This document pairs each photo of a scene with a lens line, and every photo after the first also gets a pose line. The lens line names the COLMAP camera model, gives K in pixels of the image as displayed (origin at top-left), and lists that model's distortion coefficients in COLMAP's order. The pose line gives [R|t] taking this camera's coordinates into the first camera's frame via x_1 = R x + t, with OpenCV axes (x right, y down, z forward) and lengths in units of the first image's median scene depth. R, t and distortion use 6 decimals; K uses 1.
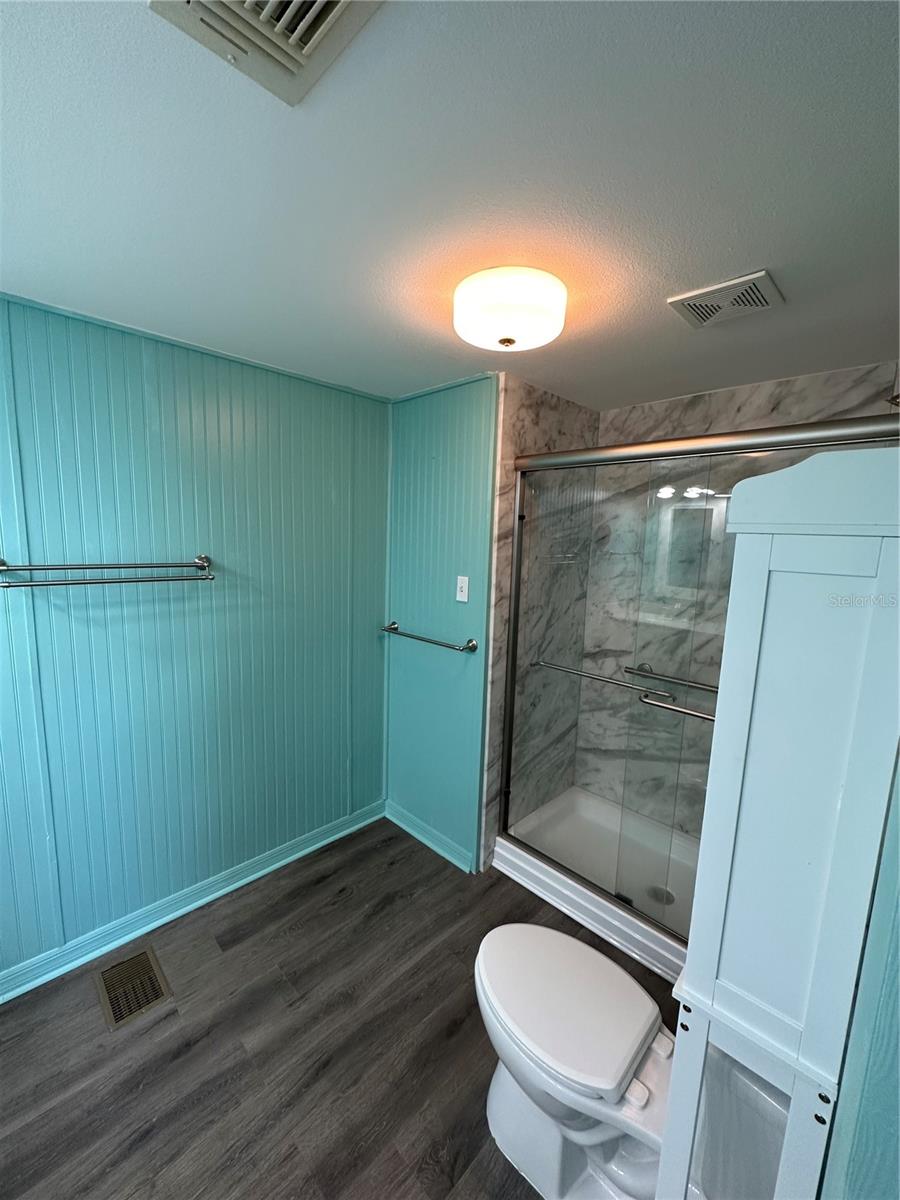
lens RADIAL K [[478.0, 0, 447.0], [0, 478.0, 602.1], [0, 0, 1]] dist [-0.003167, 0.001094]
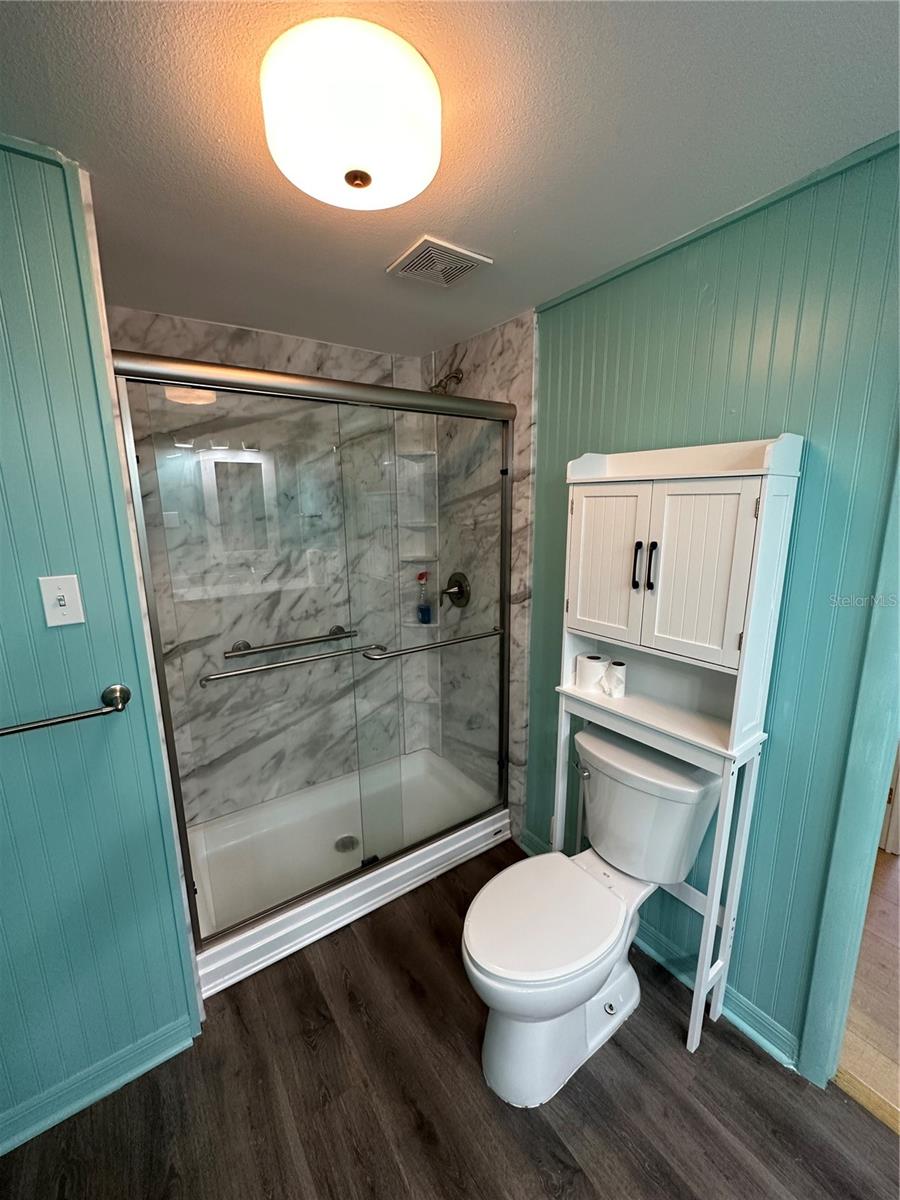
lens RADIAL K [[478.0, 0, 451.2], [0, 478.0, 601.9], [0, 0, 1]] dist [-0.003167, 0.001094]
pose [[0.176371, -0.230983, 0.956838, -0.397932], [0.156696, 0.966269, 0.204377, -0.068989], [-0.971771, 0.113887, 0.206616, 0.534797]]
